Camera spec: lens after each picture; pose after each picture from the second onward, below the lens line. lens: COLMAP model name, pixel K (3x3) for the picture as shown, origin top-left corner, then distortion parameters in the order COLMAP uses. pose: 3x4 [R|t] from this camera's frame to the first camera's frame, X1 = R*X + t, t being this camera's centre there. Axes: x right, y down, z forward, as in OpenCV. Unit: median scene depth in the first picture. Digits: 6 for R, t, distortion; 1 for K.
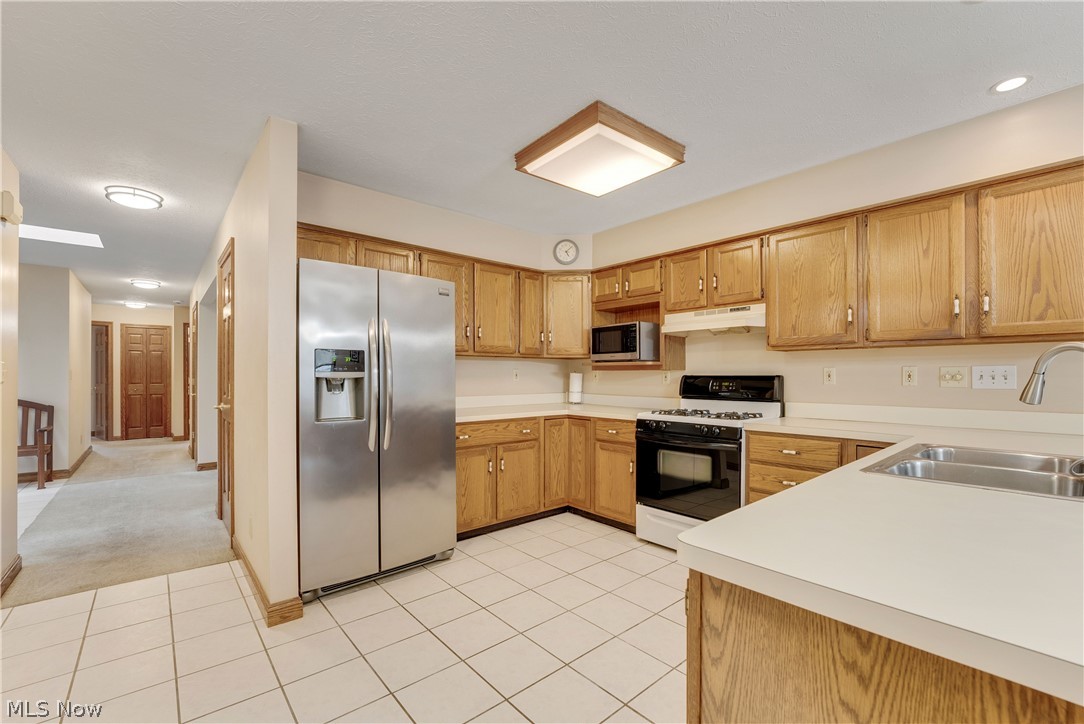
lens RADIAL K [[454.3, 0, 535.0], [0, 454.3, 376.4], [0, 0, 1]] dist [-0.018594, 0.000201]
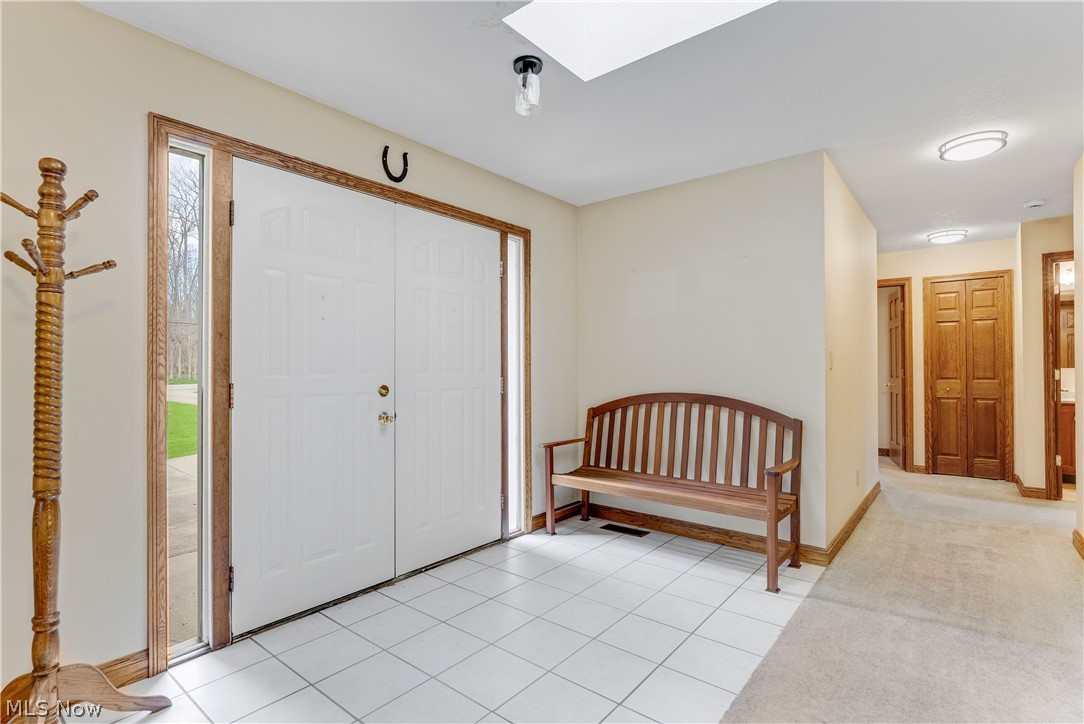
lens RADIAL K [[521.9, 0, 552.7], [0, 521.9, 368.2], [0, 0, 1]] dist [-0.006153, -0.000742]
pose [[0.198494, -0.007755, -0.980071, -0.937428], [0.003406, 0.999968, -0.007223, 0.015292], [0.980096, -0.001905, 0.198514, 1.023521]]
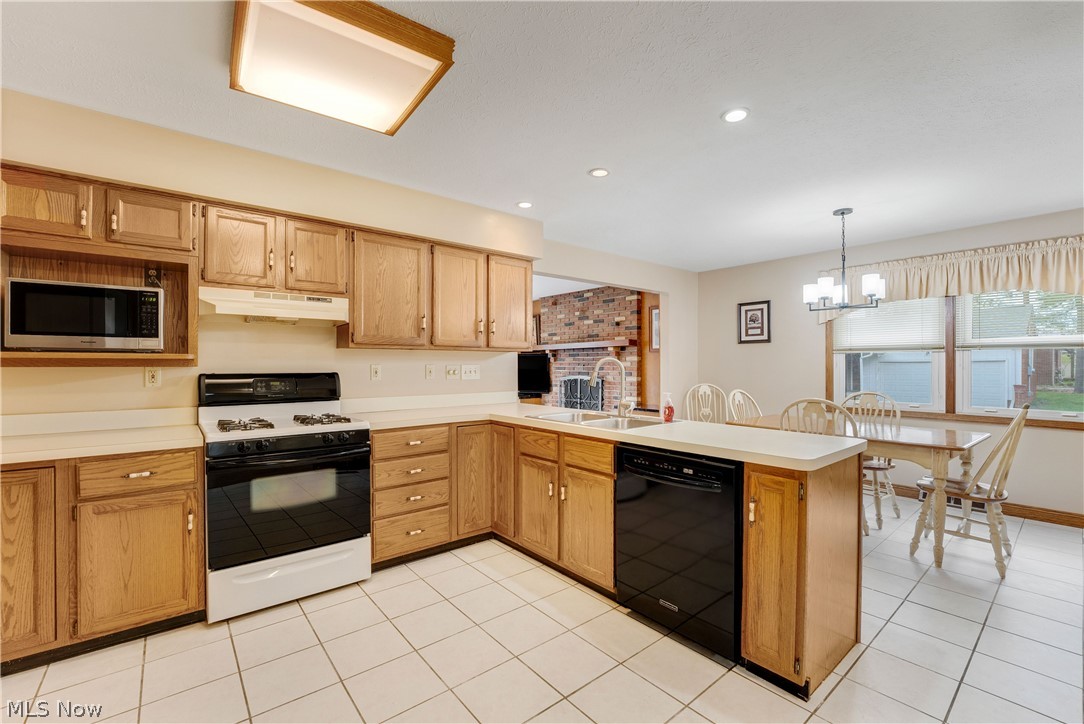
lens RADIAL K [[454.3, 0, 539.7], [0, 454.3, 367.0], [0, 0, 1]] dist [-0.018594, 0.000201]
pose [[0.027067, -0.005830, 0.999617, -0.368190], [0.003931, 0.999976, 0.005725, -0.015725], [-0.999626, 0.003774, 0.027089, 0.459480]]
